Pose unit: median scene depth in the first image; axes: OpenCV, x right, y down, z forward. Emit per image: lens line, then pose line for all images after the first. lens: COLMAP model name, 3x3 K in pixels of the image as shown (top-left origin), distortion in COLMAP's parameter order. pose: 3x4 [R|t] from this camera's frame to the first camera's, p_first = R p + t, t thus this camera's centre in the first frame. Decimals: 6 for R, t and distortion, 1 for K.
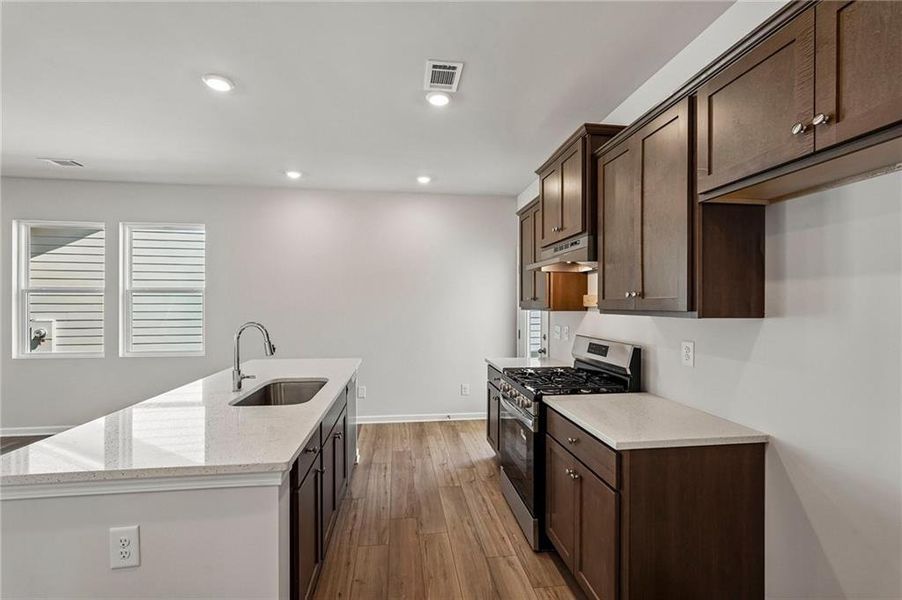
lens RADIAL K [[400.5, 0, 445.5], [0, 400.5, 302.4], [0, 0, 1]] dist [-0.007401, 0.006568]
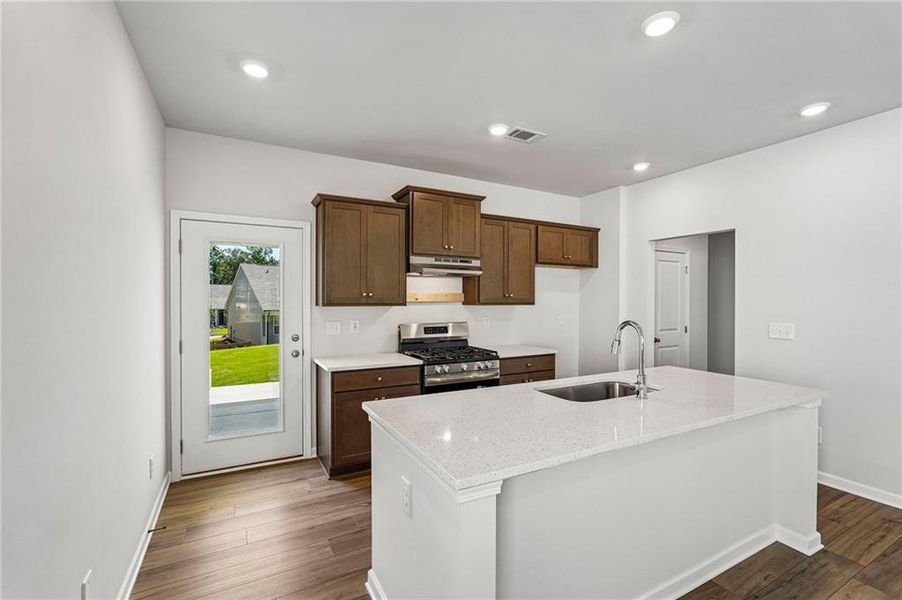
lens RADIAL K [[400.5, 0, 450.0], [0, 400.5, 302.7], [0, 0, 1]] dist [-0.007401, 0.006568]
pose [[-0.370822, -0.012868, 0.928615, -0.994285], [-0.004308, 0.999917, 0.012136, -0.003525], [-0.928694, 0.000499, -0.370847, 1.450026]]
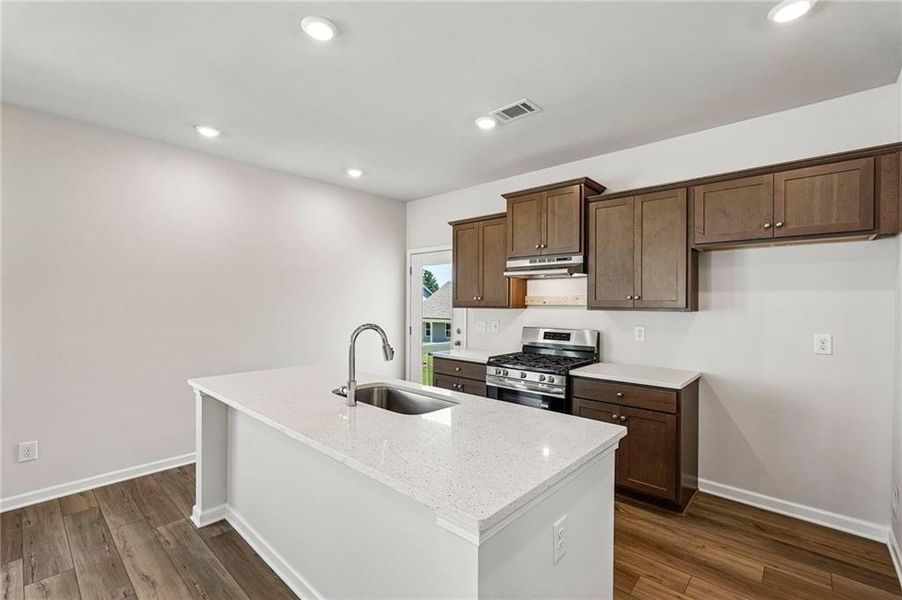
lens RADIAL K [[400.5, 0, 451.3], [0, 400.5, 302.2], [0, 0, 1]] dist [-0.007401, 0.006568]
pose [[0.757600, 0.001612, 0.652717, -0.765319], [-0.004126, 0.999989, 0.002320, -0.001219], [-0.652706, -0.004451, 0.757598, 0.184227]]
